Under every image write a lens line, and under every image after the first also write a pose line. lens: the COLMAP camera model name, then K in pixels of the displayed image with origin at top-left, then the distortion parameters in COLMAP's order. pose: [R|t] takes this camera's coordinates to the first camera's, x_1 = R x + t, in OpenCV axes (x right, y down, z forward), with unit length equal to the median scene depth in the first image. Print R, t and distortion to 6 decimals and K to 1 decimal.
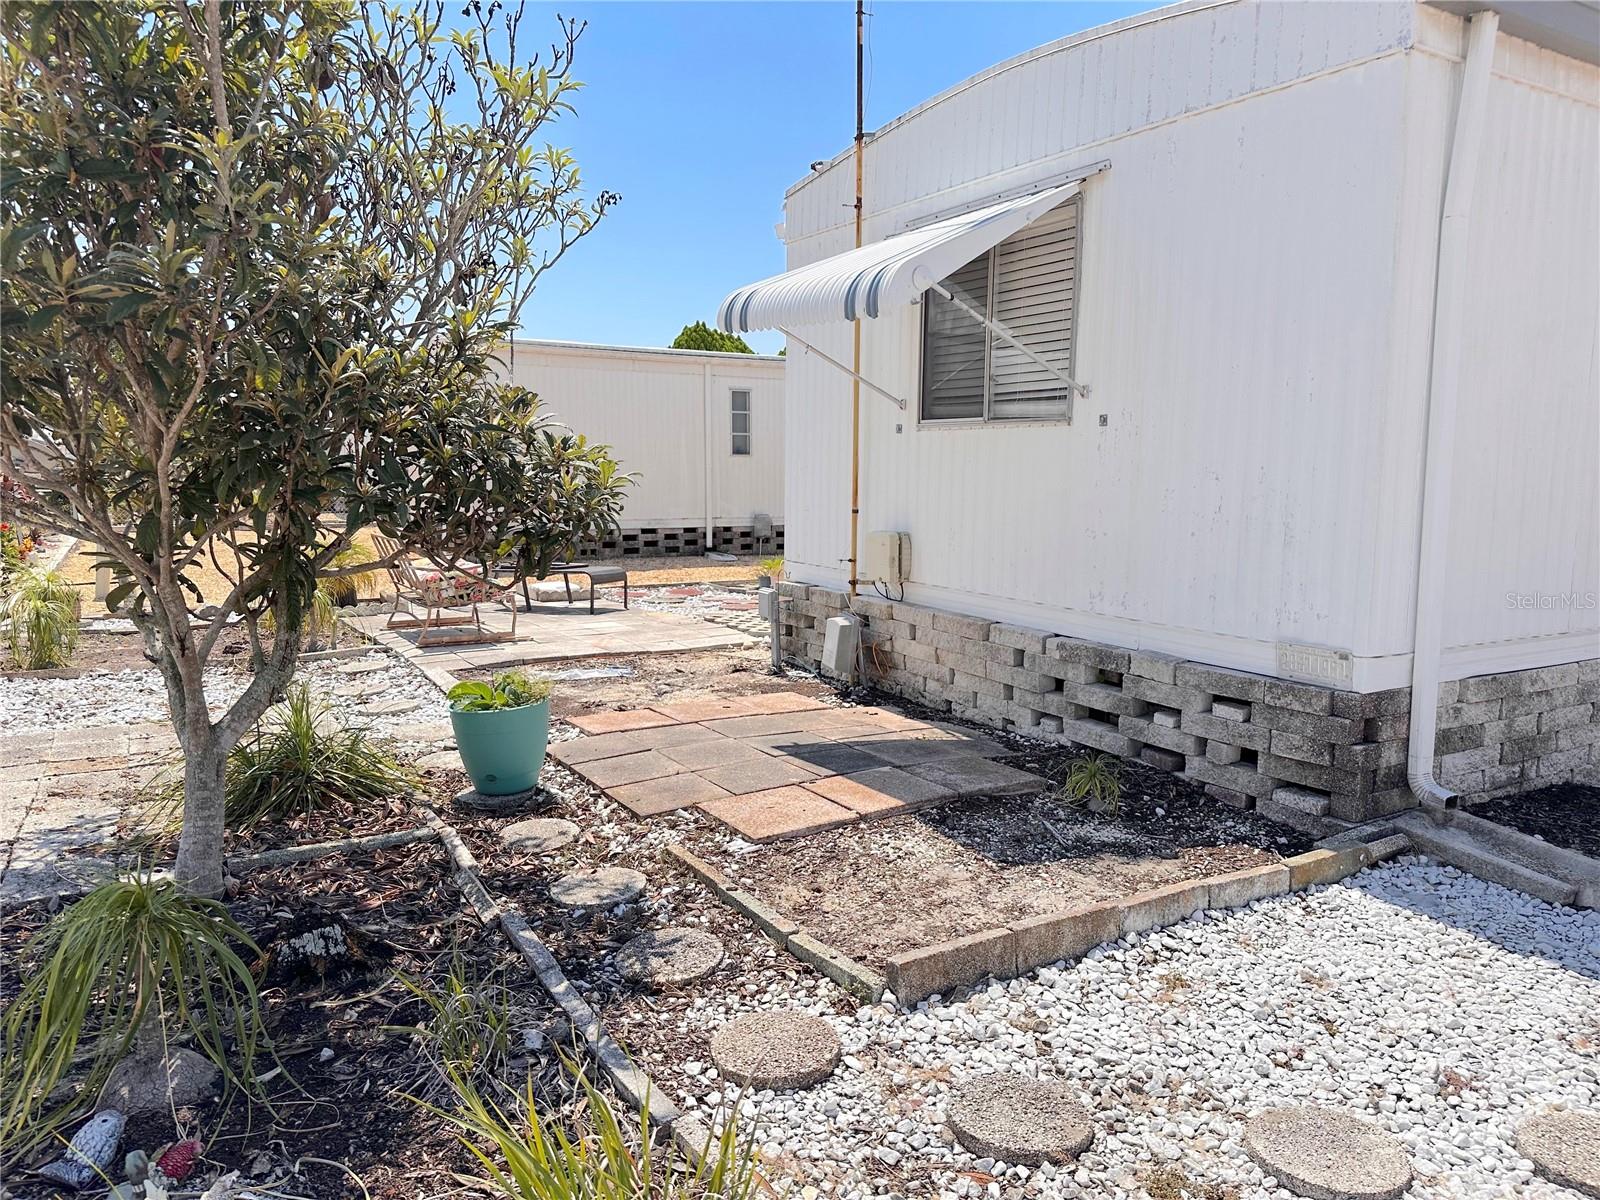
lens RADIAL K [[1117.6, 0, 799.5], [0, 1117.6, 600.3], [0, 0, 1]] dist [0.007428, -0.012472]
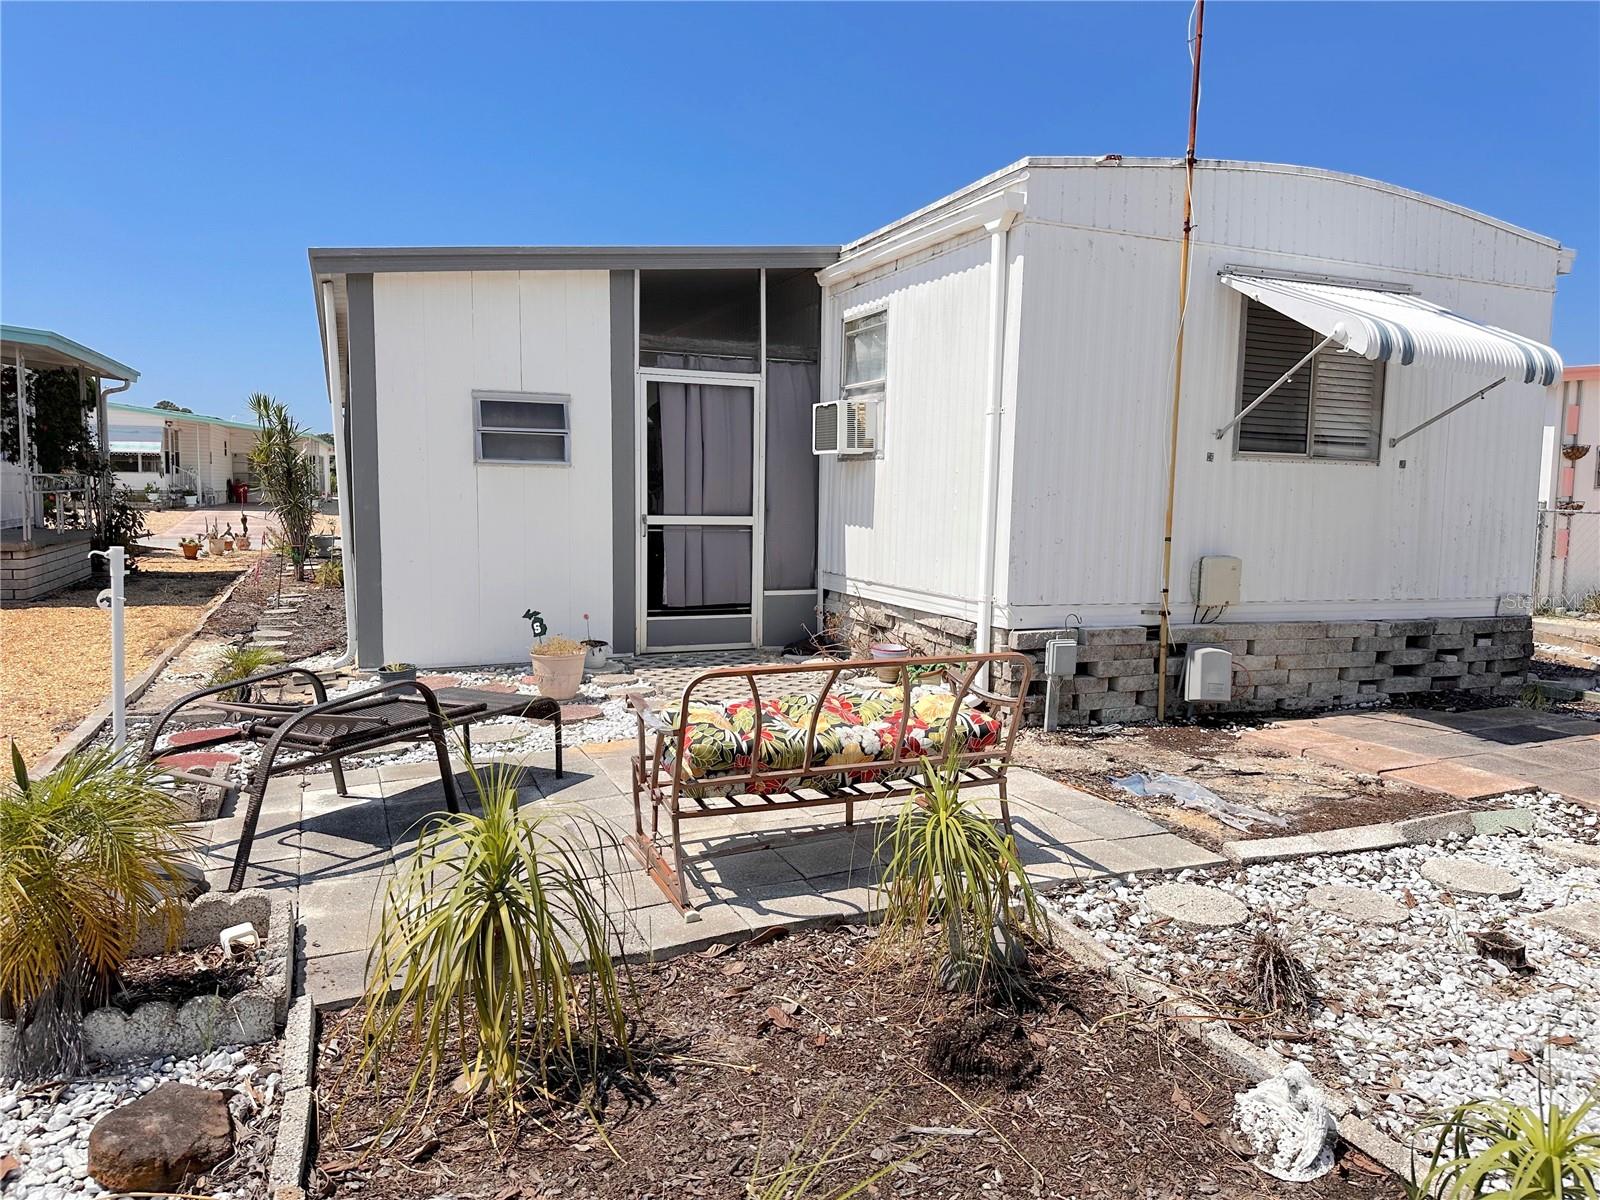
lens RADIAL K [[1117.6, 0, 801.8], [0, 1117.6, 601.1], [0, 0, 1]] dist [0.007428, -0.012472]
pose [[0.140162, -0.107914, 0.984230, -1.200920], [0.098154, 0.990661, 0.094641, -0.189079], [-0.985252, 0.083341, 0.149445, 1.484238]]
